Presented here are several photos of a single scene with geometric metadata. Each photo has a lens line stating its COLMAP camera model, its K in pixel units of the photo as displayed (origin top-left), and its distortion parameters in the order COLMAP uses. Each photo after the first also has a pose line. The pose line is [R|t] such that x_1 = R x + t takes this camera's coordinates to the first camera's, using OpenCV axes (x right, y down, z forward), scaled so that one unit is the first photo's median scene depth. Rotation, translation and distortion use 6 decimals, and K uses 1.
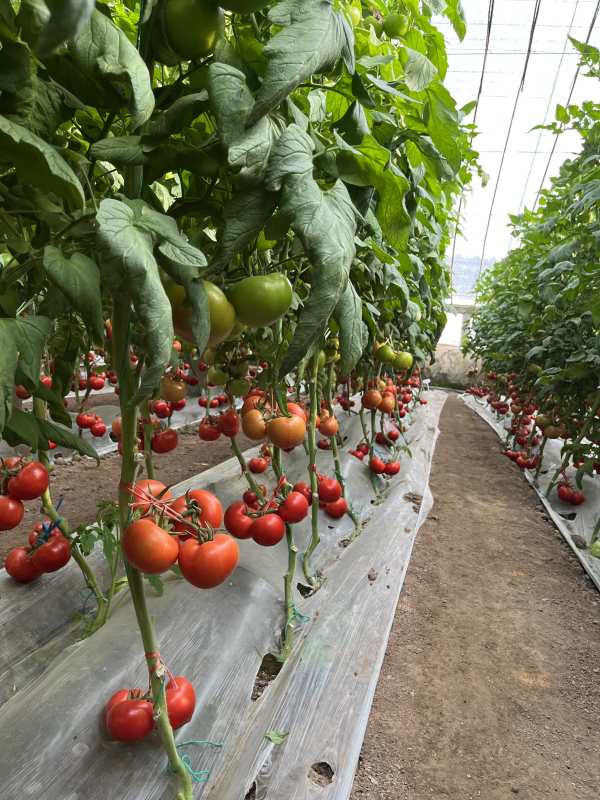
lens RADIAL K [[621.7, 0, 300.0], [0, 621.7, 400.0], [0, 0, 1]] dist [0.061542, -0.111030]
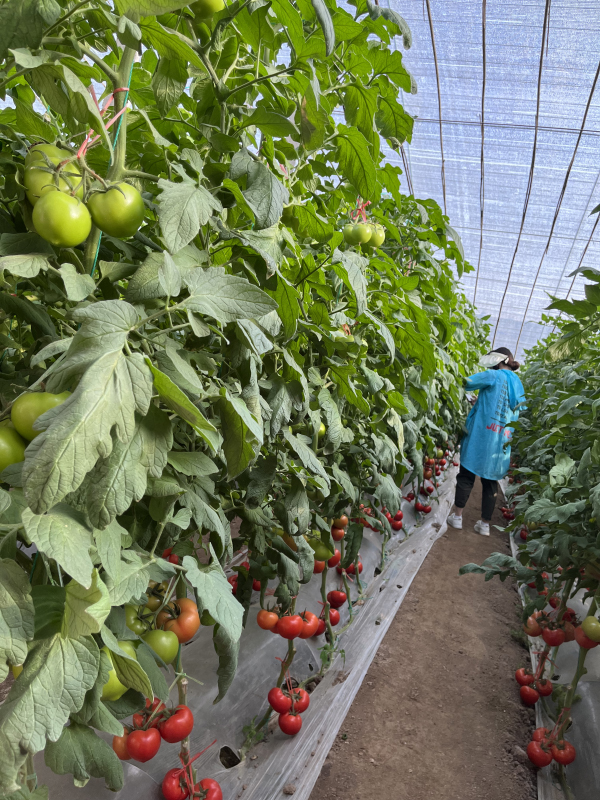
lens RADIAL K [[621.7, 0, 300.0], [0, 621.7, 400.0], [0, 0, 1]] dist [0.061542, -0.111030]
pose [[0.991786, 0.105543, -0.072253, -0.114616], [-0.108867, 0.993095, -0.043718, -0.081399], [0.067140, 0.051225, 0.996428, -0.802823]]
